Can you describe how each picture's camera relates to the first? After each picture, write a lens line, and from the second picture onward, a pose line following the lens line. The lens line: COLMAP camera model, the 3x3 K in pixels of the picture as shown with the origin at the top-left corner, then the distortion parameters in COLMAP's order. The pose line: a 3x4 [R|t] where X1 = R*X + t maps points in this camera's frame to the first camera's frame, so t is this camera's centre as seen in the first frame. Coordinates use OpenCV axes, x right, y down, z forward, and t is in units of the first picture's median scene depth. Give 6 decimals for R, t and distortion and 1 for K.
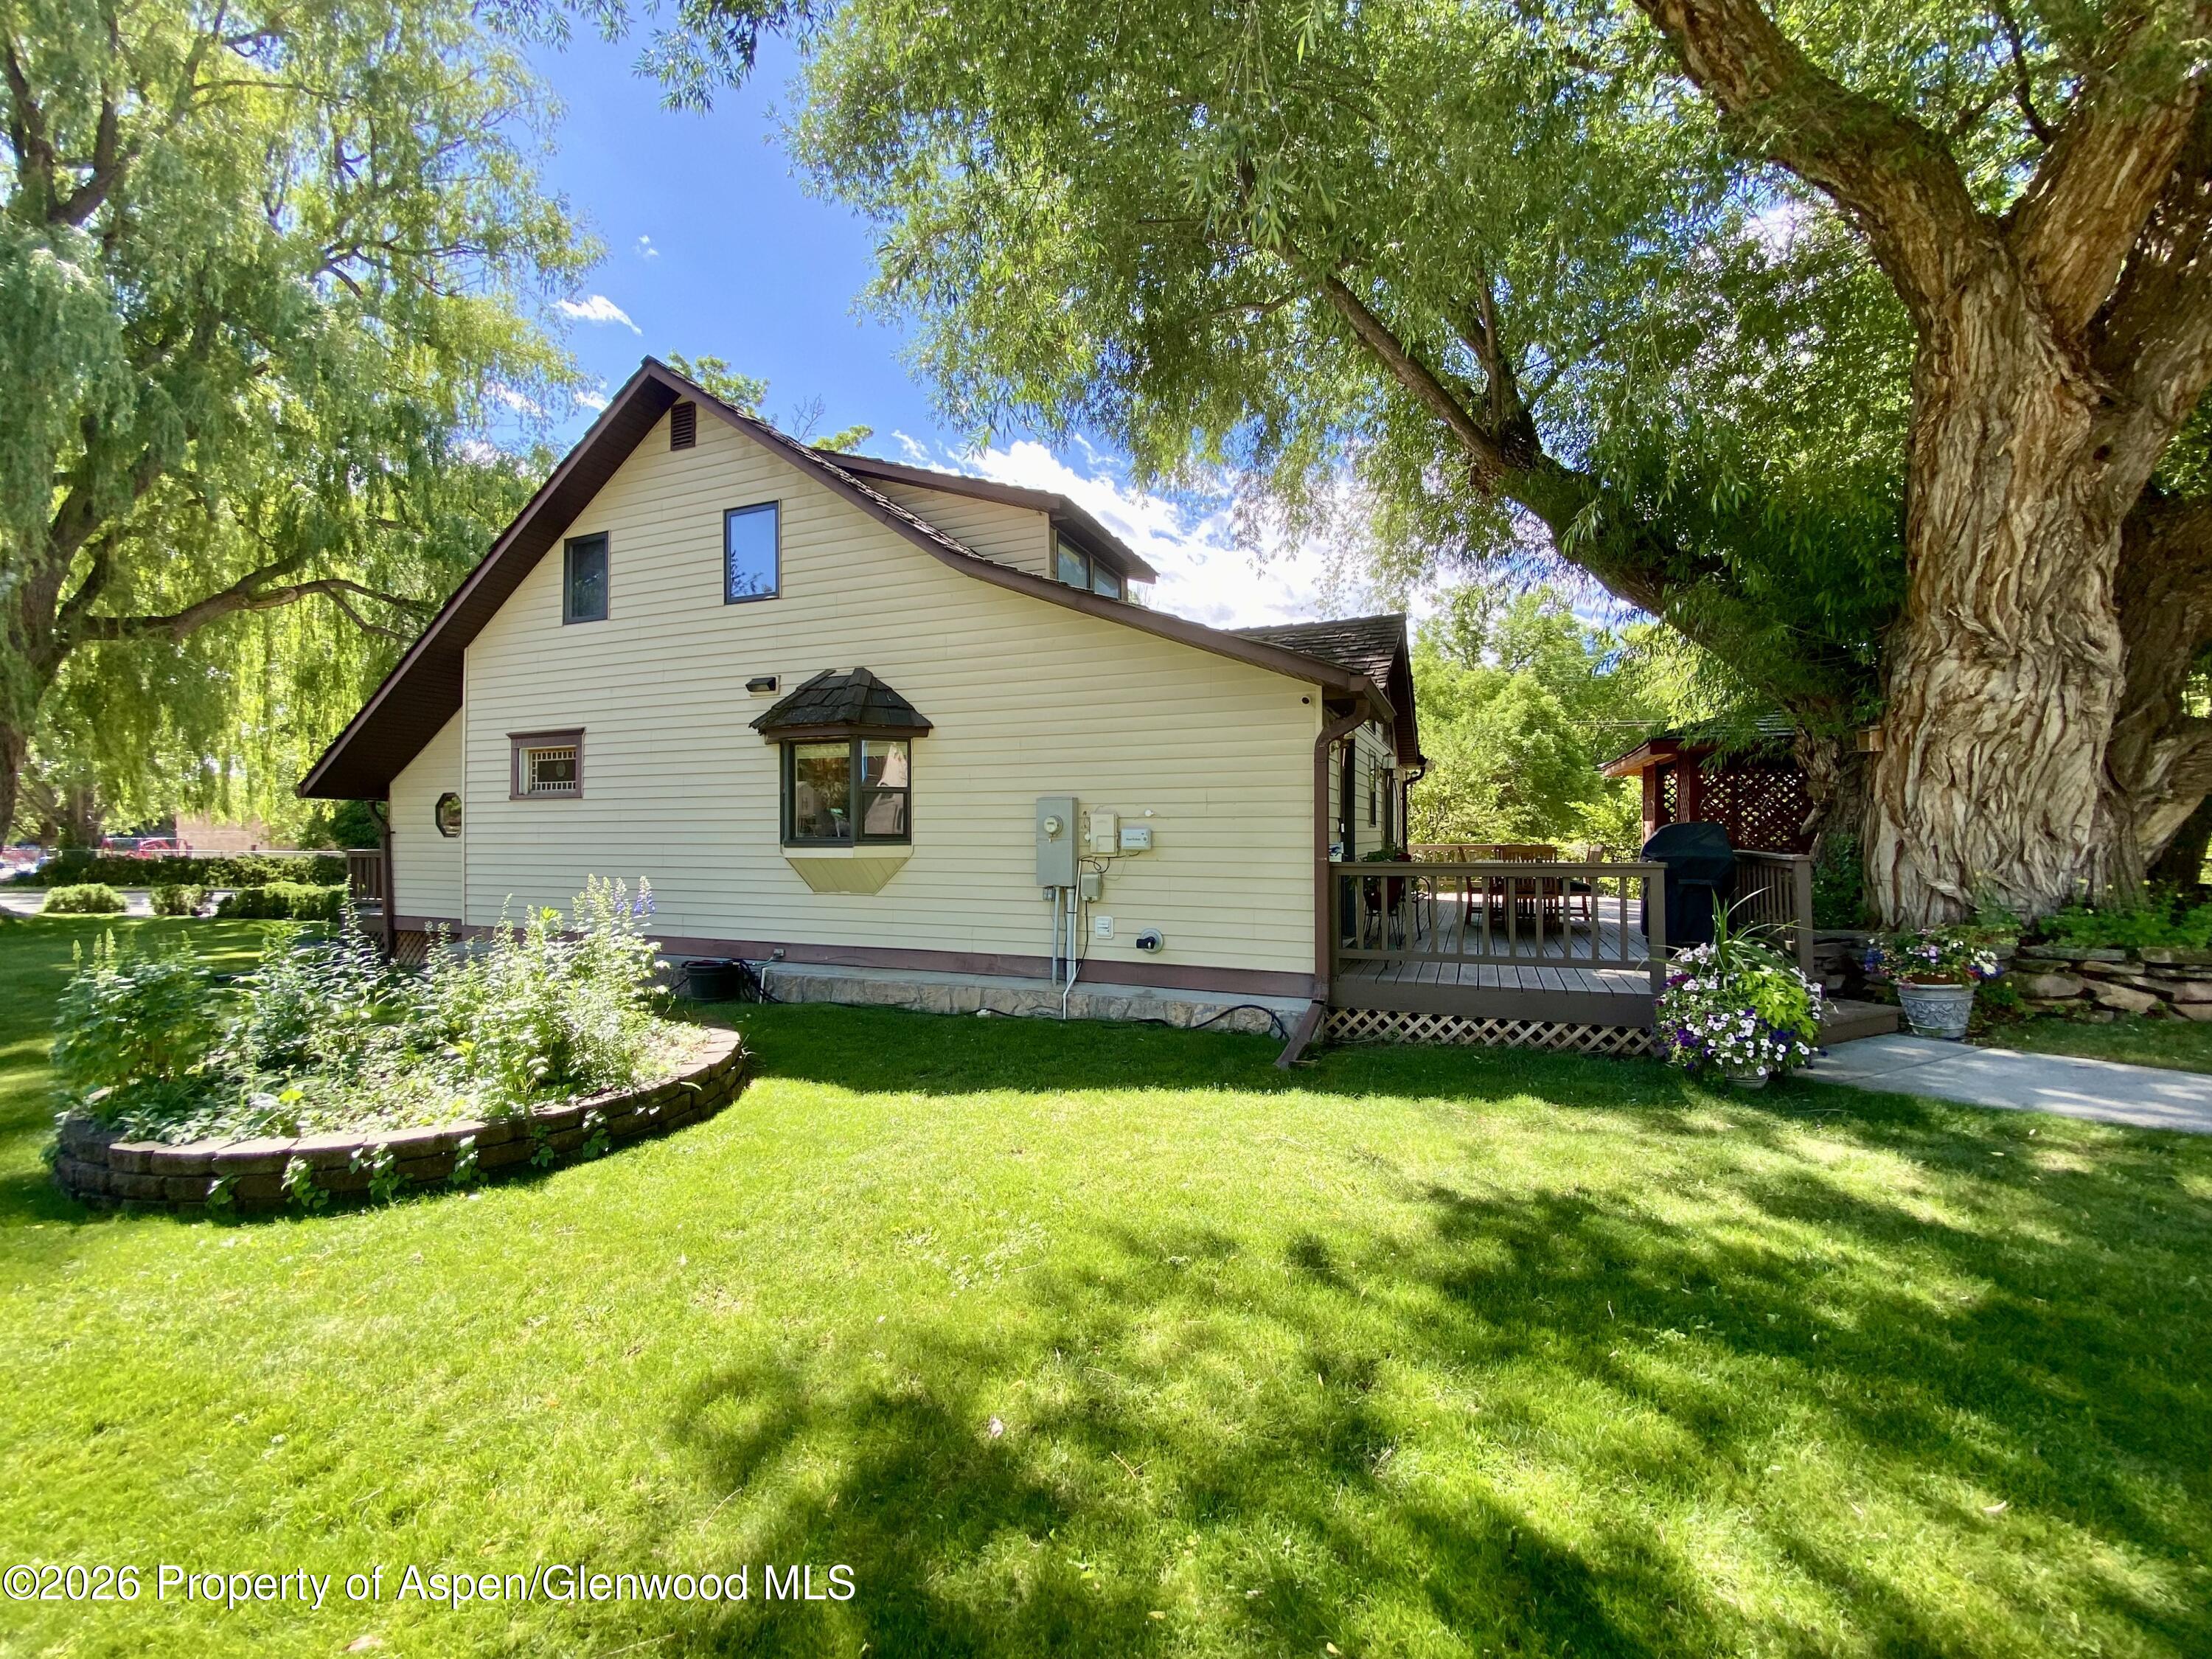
lens RADIAL K [[888.3, 0, 1106.0], [0, 888.3, 829.5], [0, 0, 1]] dist [0.022852, -0.022072]
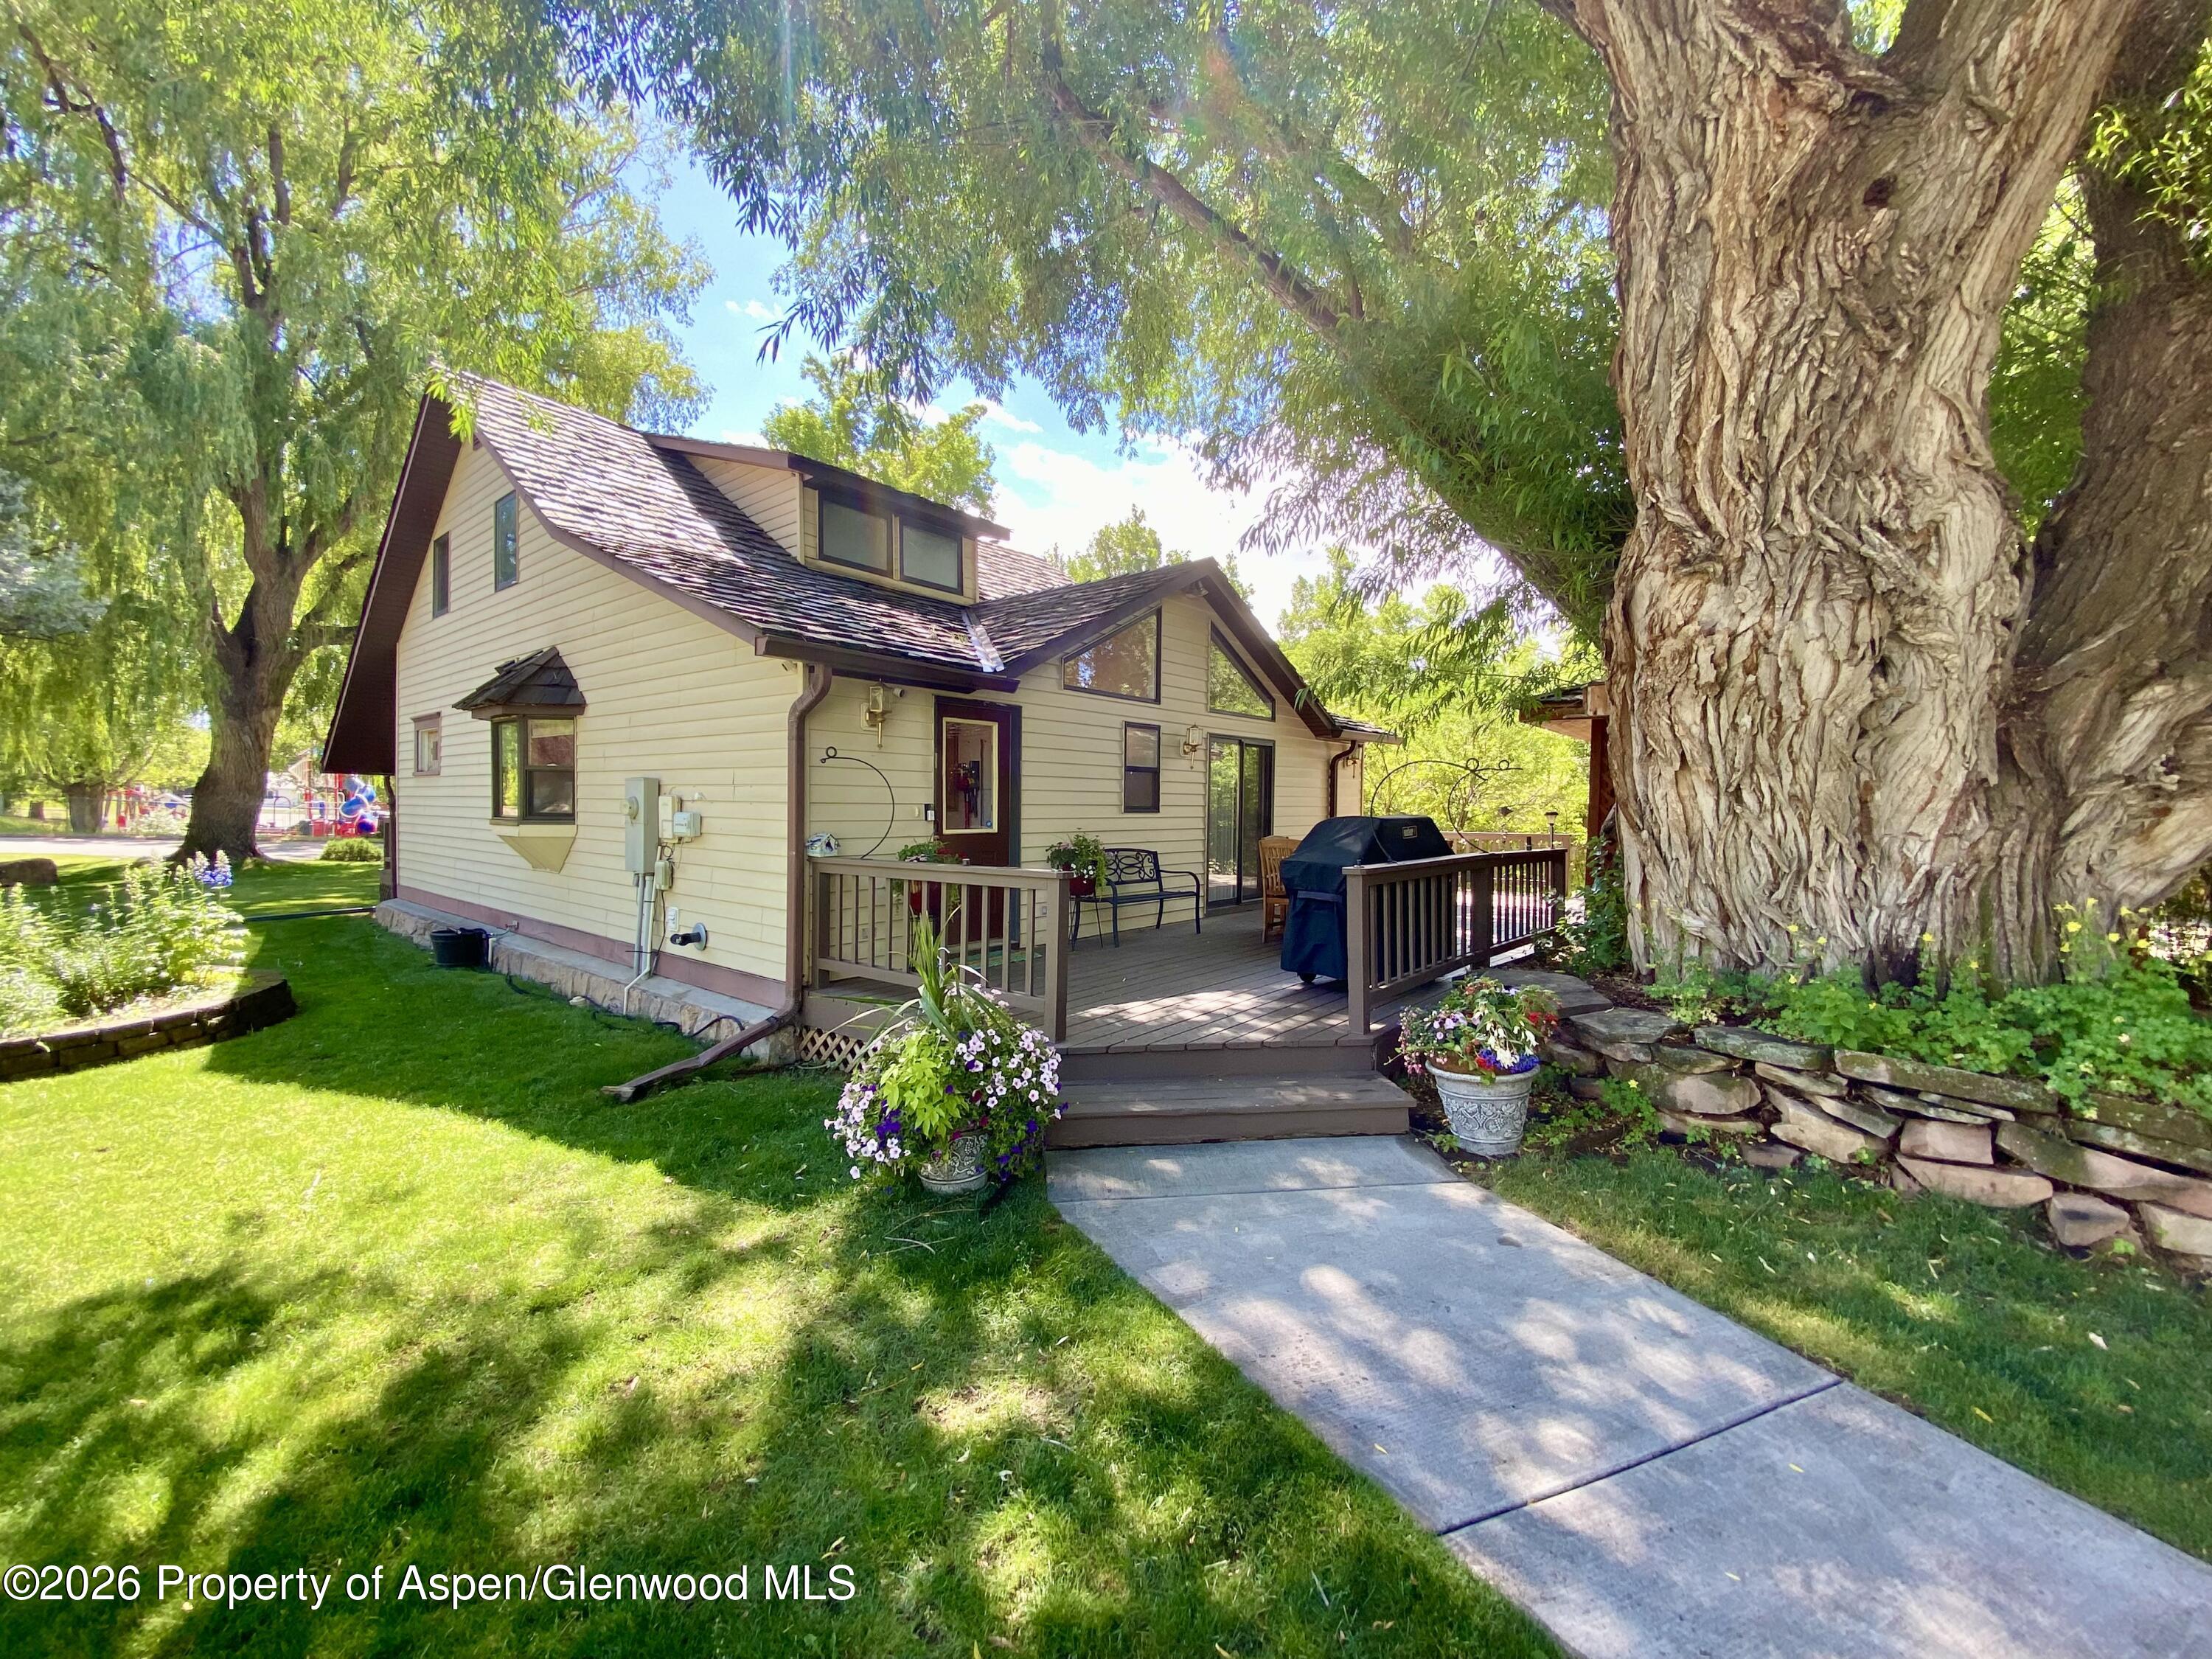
lens RADIAL K [[888.3, 0, 1106.0], [0, 888.3, 829.5], [0, 0, 1]] dist [0.022852, -0.022072]
pose [[0.956853, 0.022138, -0.289726, 0.773646], [-0.013457, 0.999400, 0.031922, -0.019786], [0.290259, -0.026646, 0.956577, 0.264583]]
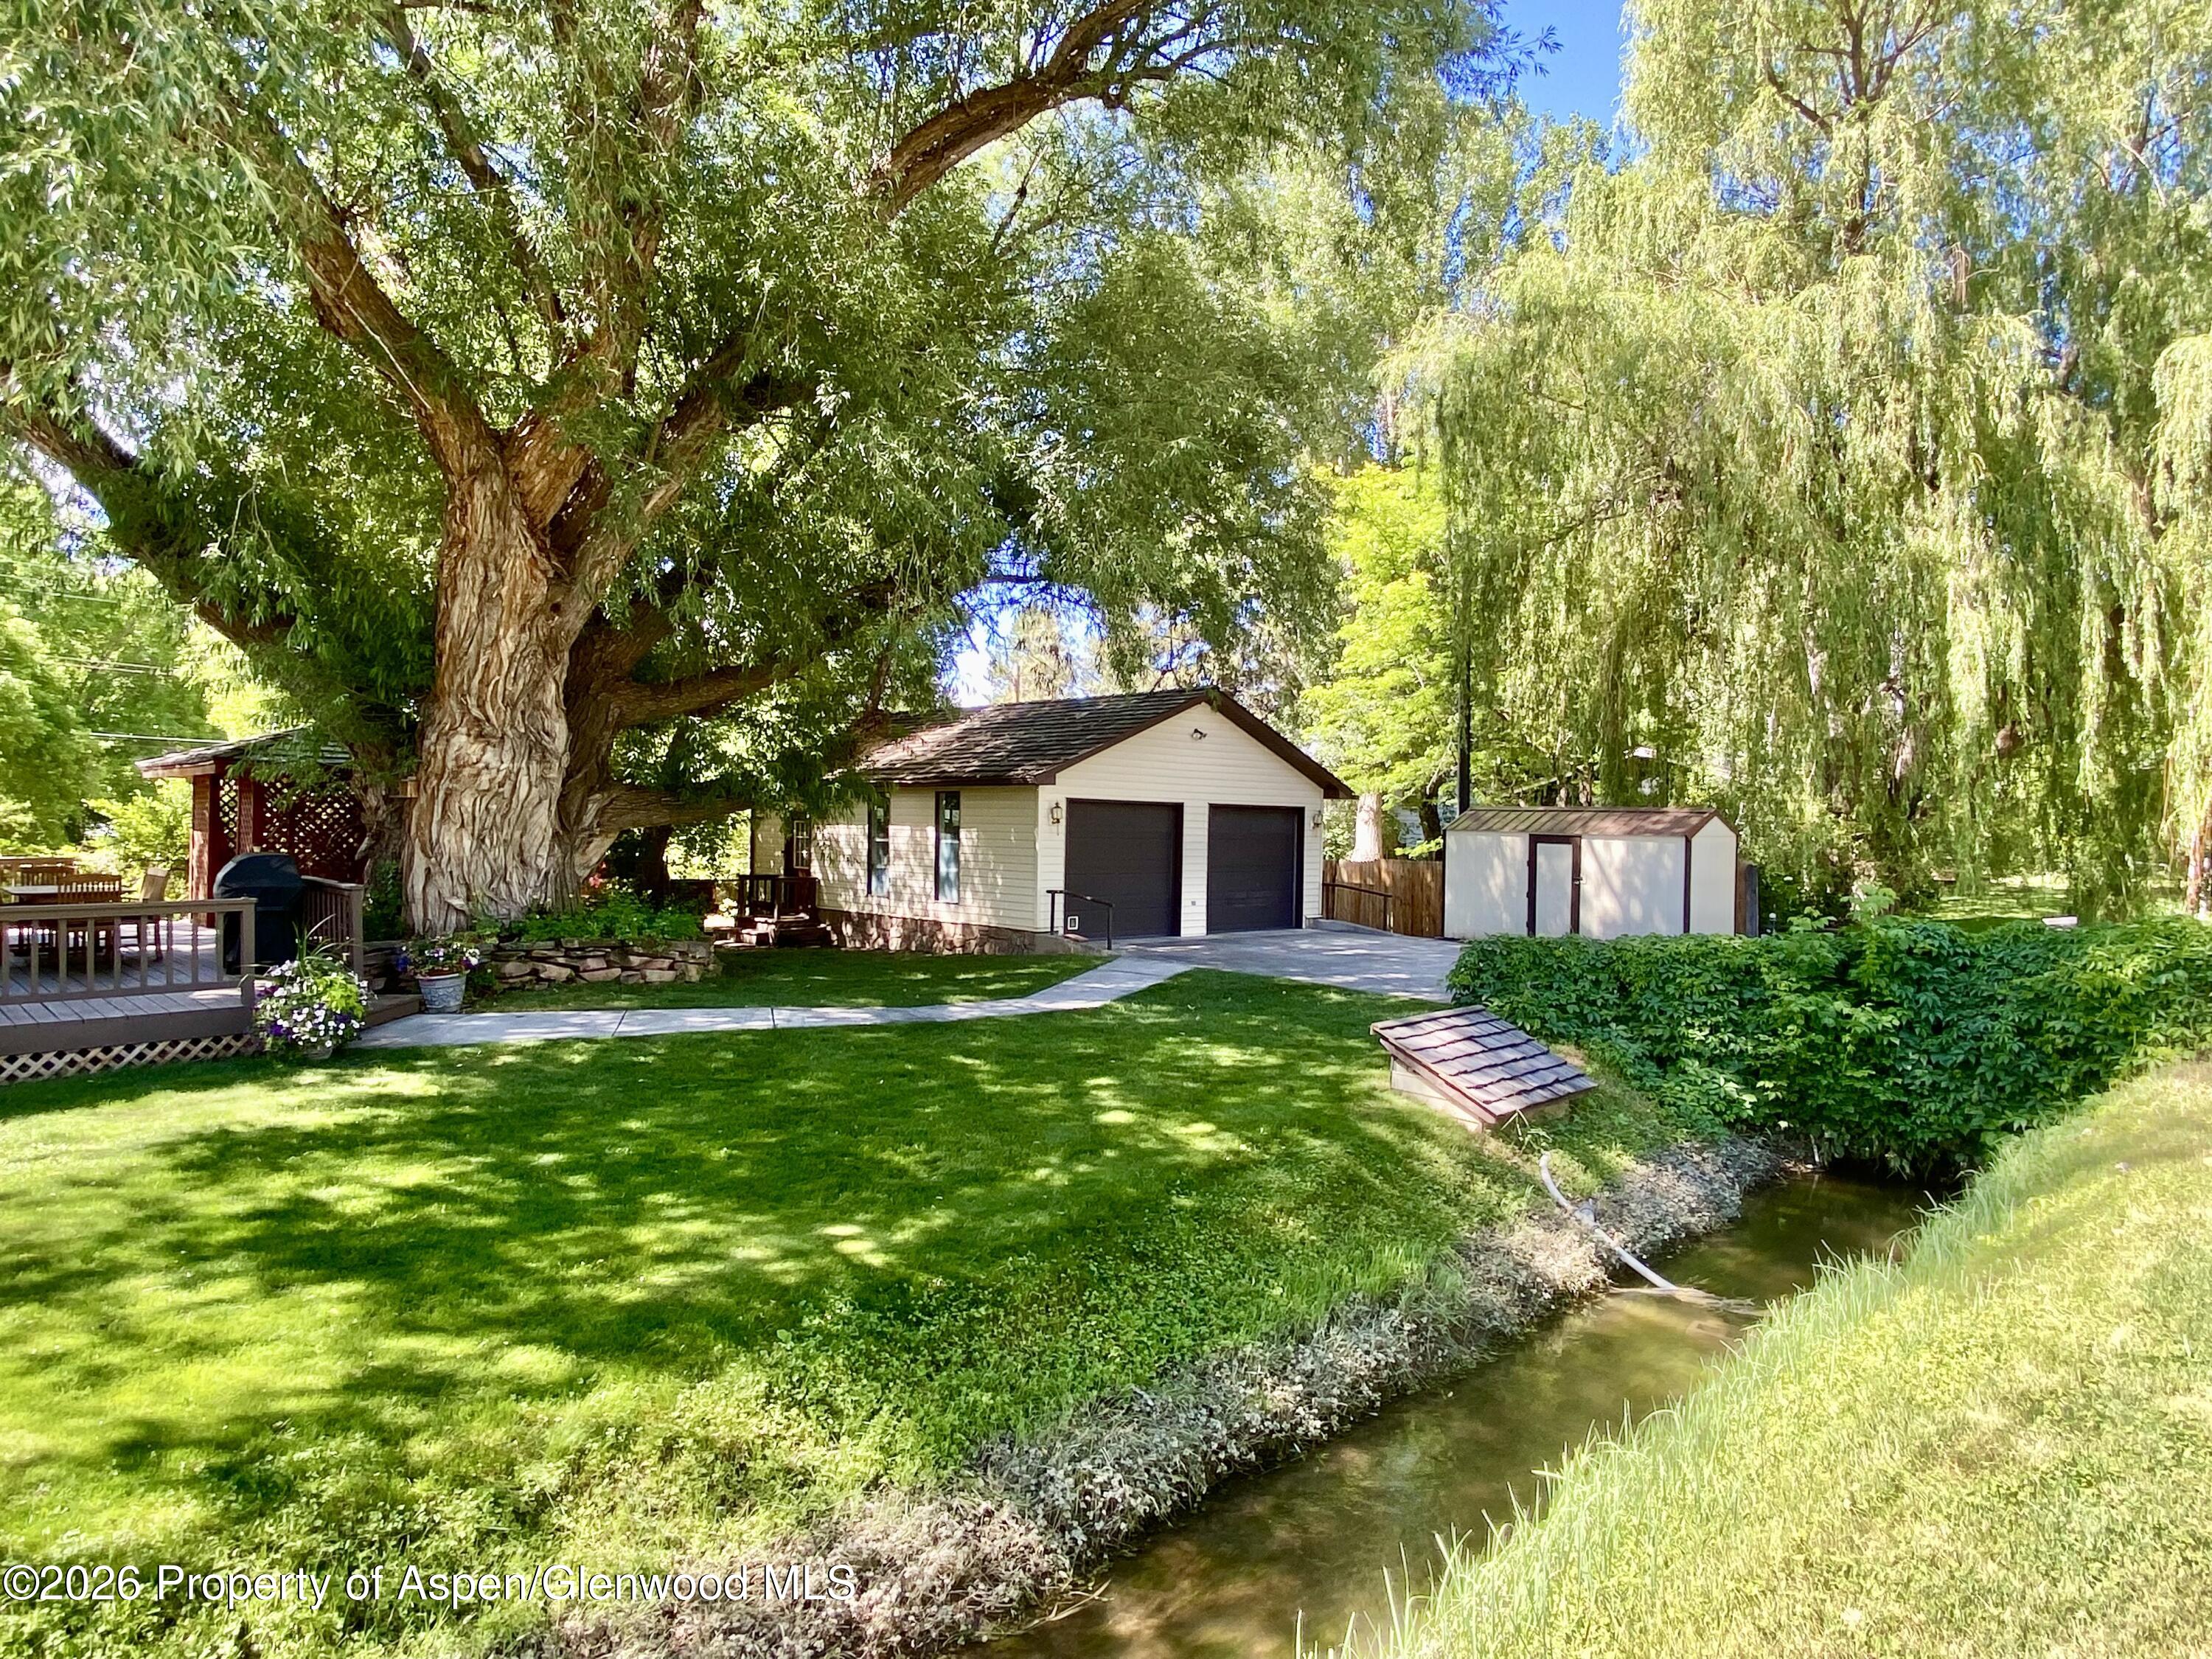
lens RADIAL K [[1330.6, 0, 1106.0], [0, 1330.6, 829.5], [0, 0, 1]] dist [0.073842, -0.077653]
pose [[0.390487, 0.000838, 0.920608, -0.558871], [-0.022788, 0.999702, 0.008756, -0.089082], [-0.920327, -0.024398, 0.390389, -0.710123]]
